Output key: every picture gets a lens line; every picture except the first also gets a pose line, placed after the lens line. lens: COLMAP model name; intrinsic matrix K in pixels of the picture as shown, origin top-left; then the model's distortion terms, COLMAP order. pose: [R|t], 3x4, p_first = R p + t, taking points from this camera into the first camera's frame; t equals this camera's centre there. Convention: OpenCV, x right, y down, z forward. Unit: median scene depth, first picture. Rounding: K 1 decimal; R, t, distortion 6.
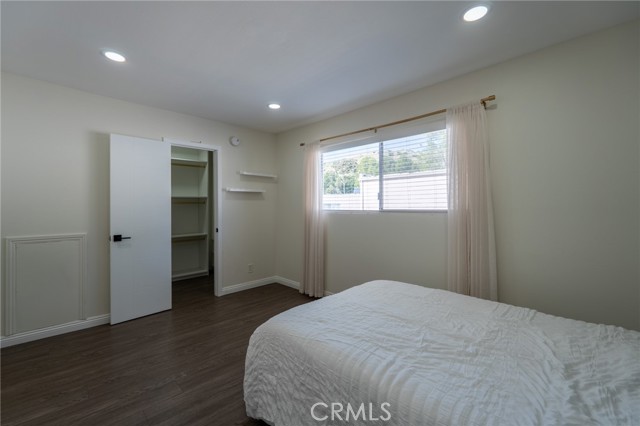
lens RADIAL K [[270.9, 0, 321.6], [0, 270.9, 209.6], [0, 0, 1]] dist [-0.005428, -0.000054]
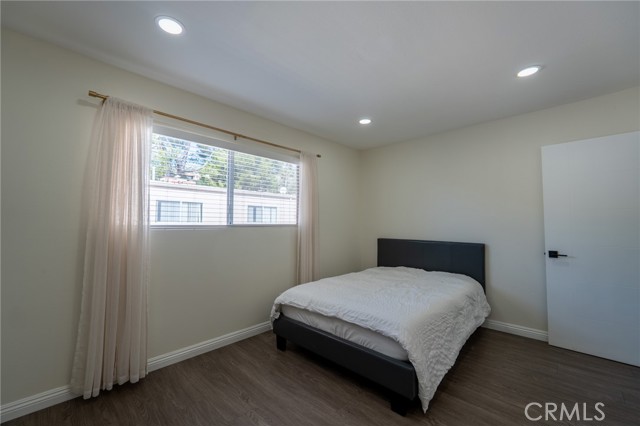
lens RADIAL K [[270.9, 0, 316.1], [0, 270.9, 212.4], [0, 0, 1]] dist [-0.005428, -0.000054]
pose [[-0.027641, 0.040712, 0.998789, -0.711952], [0.000507, 0.999171, -0.040714, -0.002790], [-0.999618, -0.000619, -0.027639, 0.753896]]
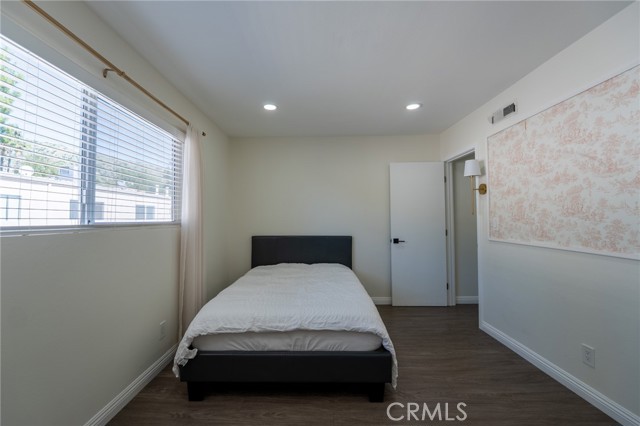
lens RADIAL K [[270.9, 0, 315.9], [0, 270.9, 211.9], [0, 0, 1]] dist [-0.005428, -0.000054]
pose [[-0.716270, 0.023605, 0.697424, -0.455931], [0.008272, 0.999645, -0.025339, -0.005989], [-0.697775, -0.012381, -0.716210, 1.091408]]
